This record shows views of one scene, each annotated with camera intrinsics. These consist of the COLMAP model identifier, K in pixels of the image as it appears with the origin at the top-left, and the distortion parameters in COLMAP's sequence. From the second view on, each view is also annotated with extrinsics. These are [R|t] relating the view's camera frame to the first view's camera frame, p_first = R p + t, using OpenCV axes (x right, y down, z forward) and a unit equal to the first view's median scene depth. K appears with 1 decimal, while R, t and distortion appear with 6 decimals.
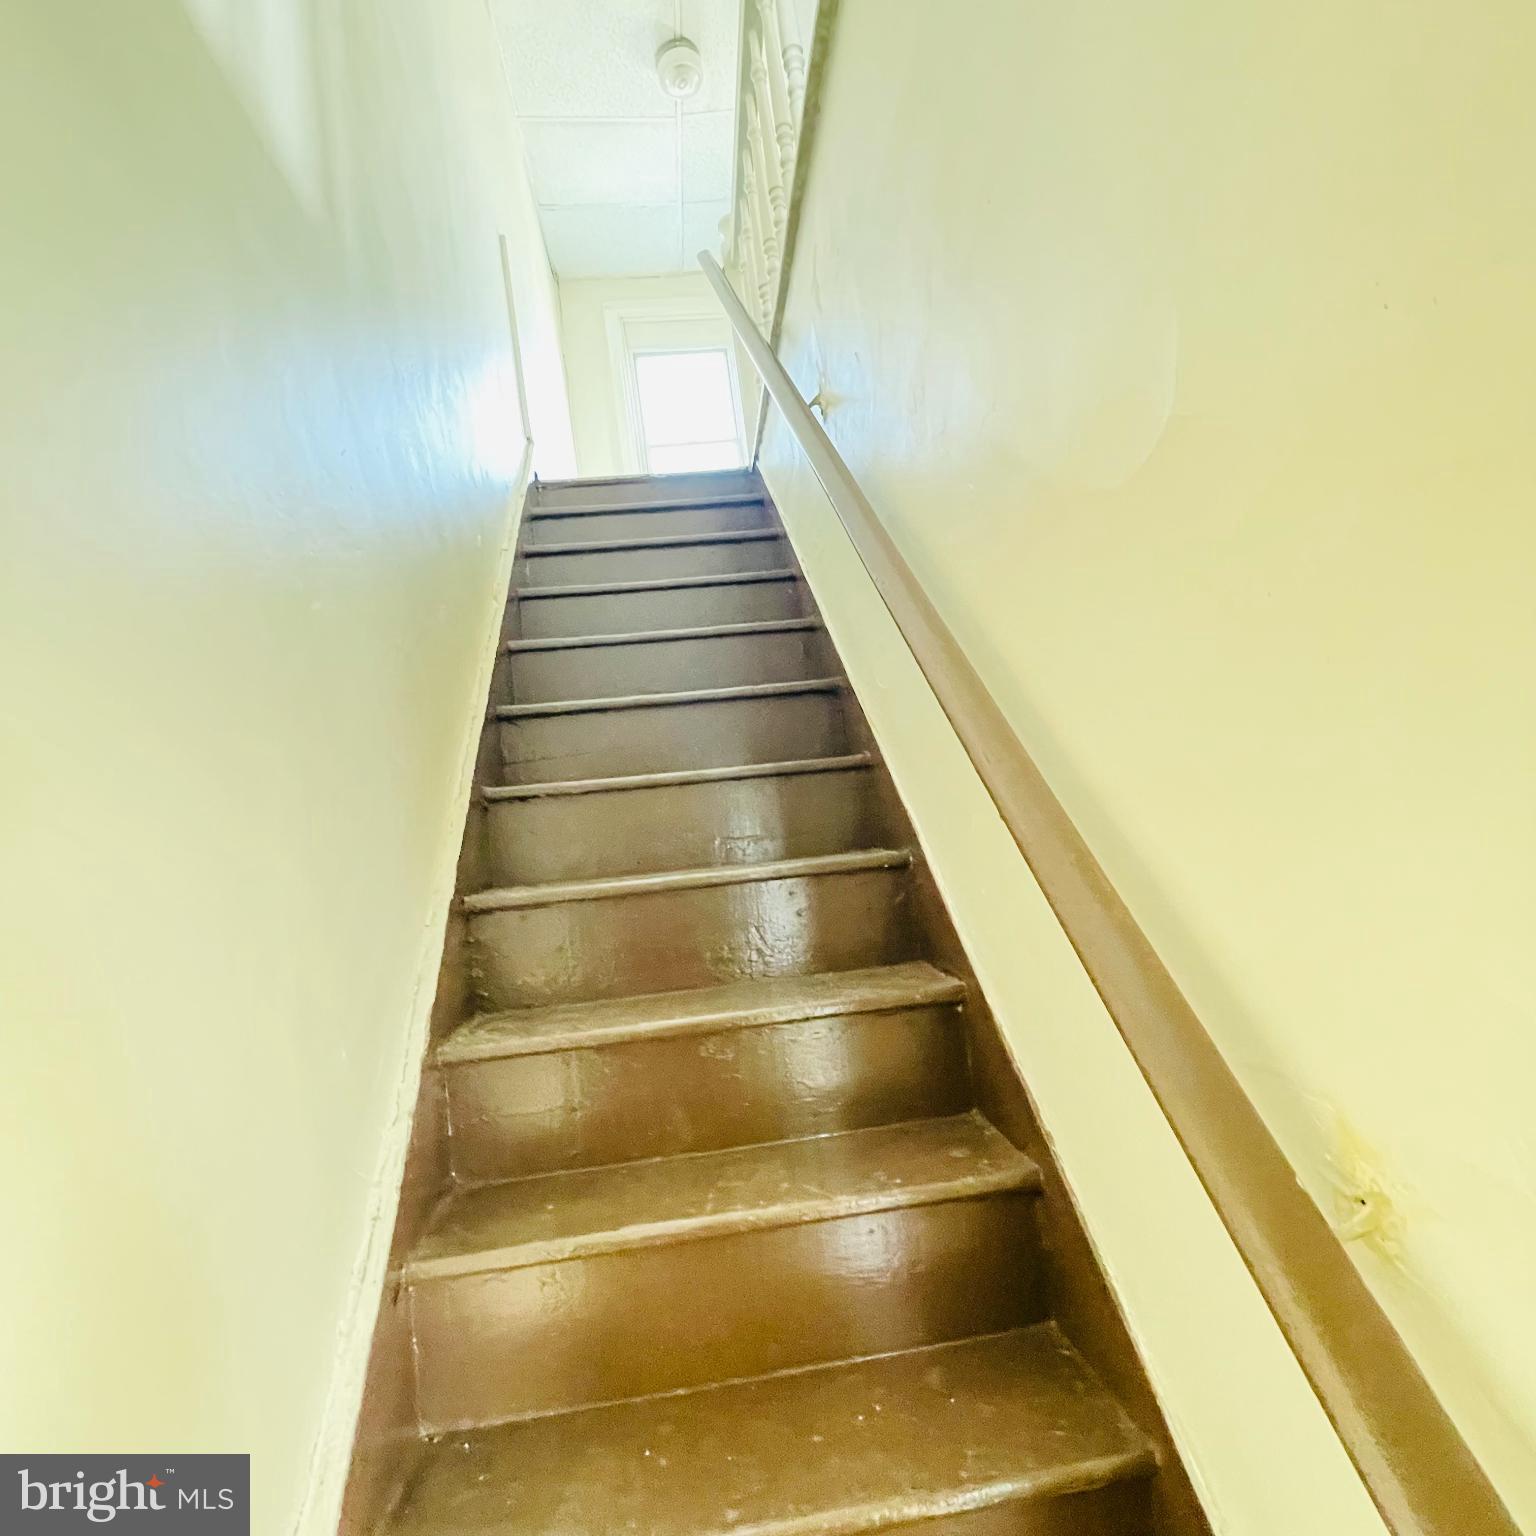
lens RADIAL K [[827.5, 0, 768.6], [0, 827.5, 768.5], [0, 0, 1]] dist [-0.002001, -0.000395]
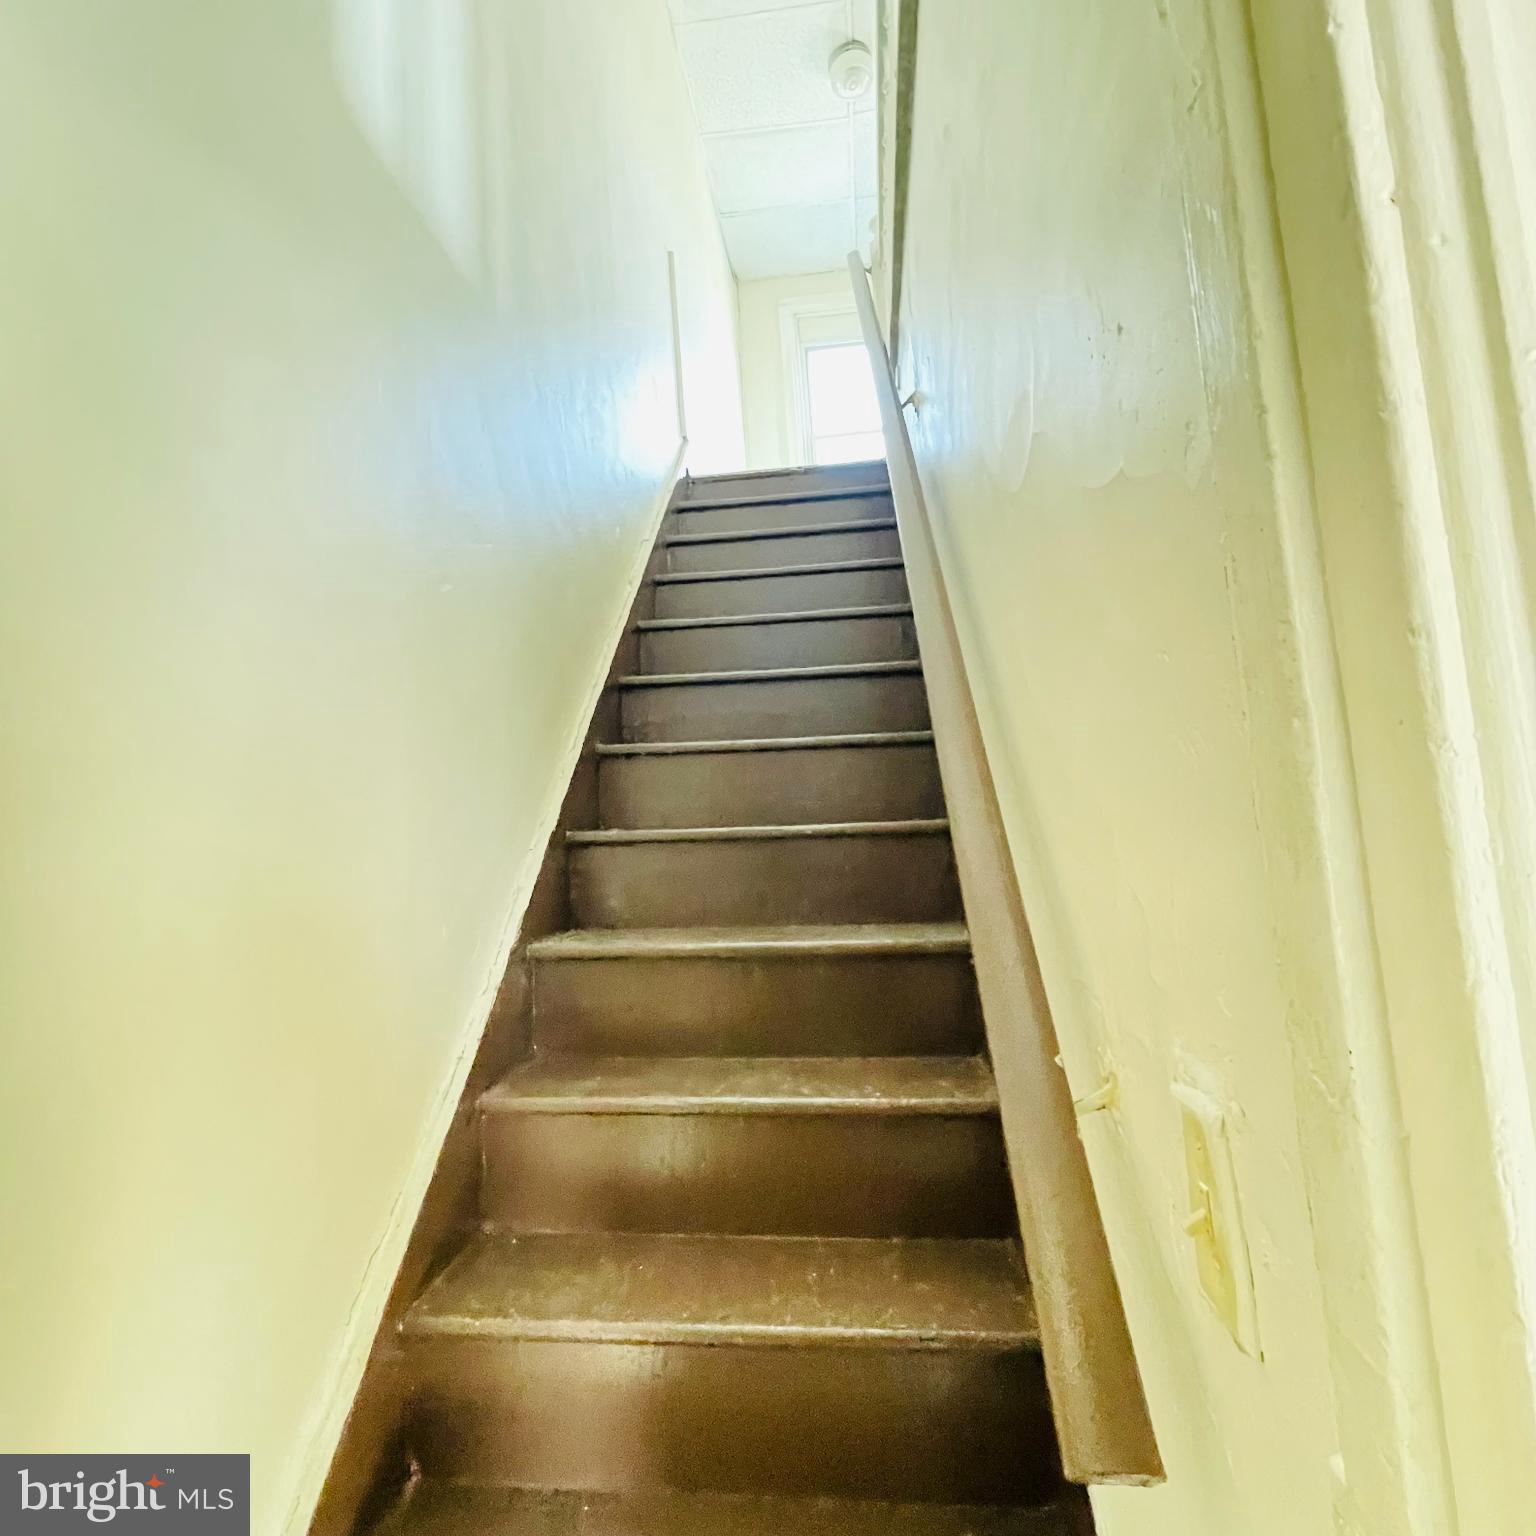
lens RADIAL K [[827.5, 0, 768.6], [0, 827.5, 768.5], [0, 0, 1]] dist [-0.002001, -0.000395]
pose [[0.974795, 0.055014, -0.216213, 0.110773], [-0.051592, 0.998438, 0.021444, 0.014449], [0.217055, -0.009748, 0.976111, -0.071549]]
